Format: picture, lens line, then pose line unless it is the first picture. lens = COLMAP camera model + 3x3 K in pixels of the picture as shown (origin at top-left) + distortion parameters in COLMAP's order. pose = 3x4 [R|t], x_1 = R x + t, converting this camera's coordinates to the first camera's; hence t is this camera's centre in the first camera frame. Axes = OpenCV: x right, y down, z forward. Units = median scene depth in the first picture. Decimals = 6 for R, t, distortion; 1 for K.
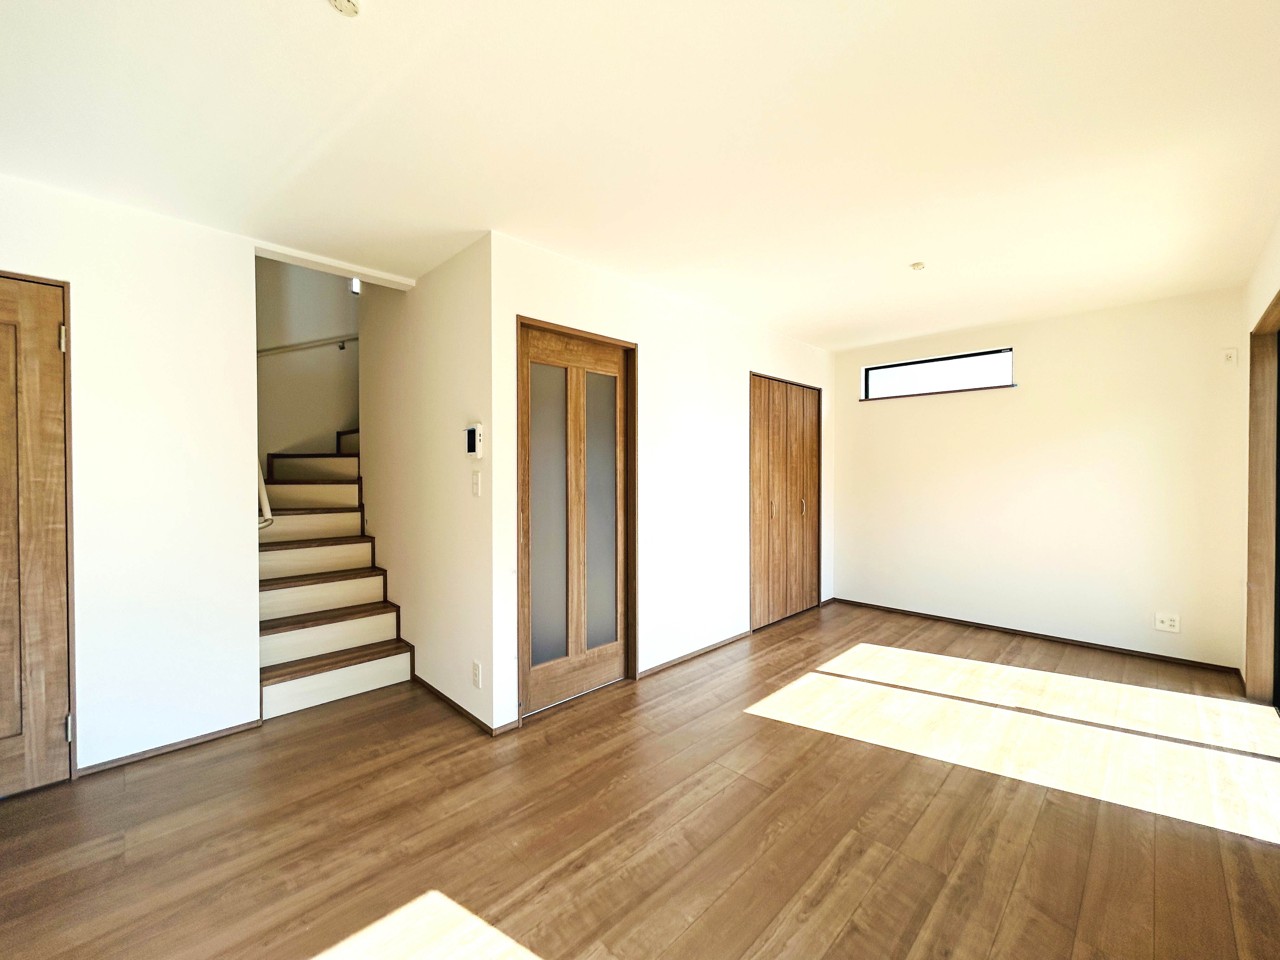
lens RADIAL K [[519.1, 0, 646.4], [0, 519.1, 476.3], [0, 0, 1]] dist [-0.002142, -0.000062]
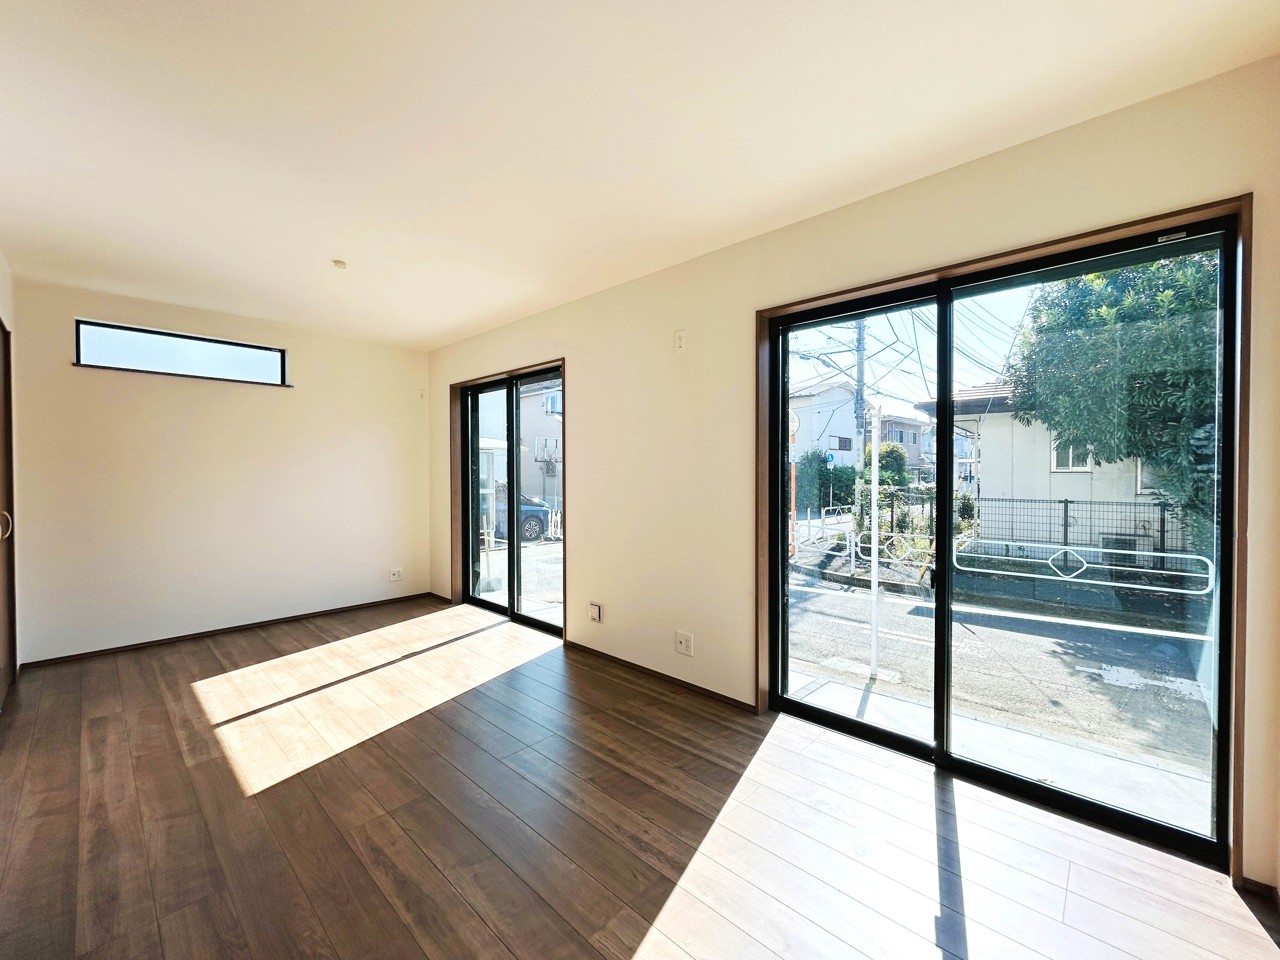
lens RADIAL K [[513.5, 0, 640.0], [0, 513.5, 480.0], [0, 0, 1]] dist [-0.001304, 0.000251]
pose [[-0.029531, -0.016431, 0.999429, -0.405895], [0.008002, 0.999829, 0.016674, 0.004496], [-0.999532, 0.008490, -0.029394, 0.357129]]
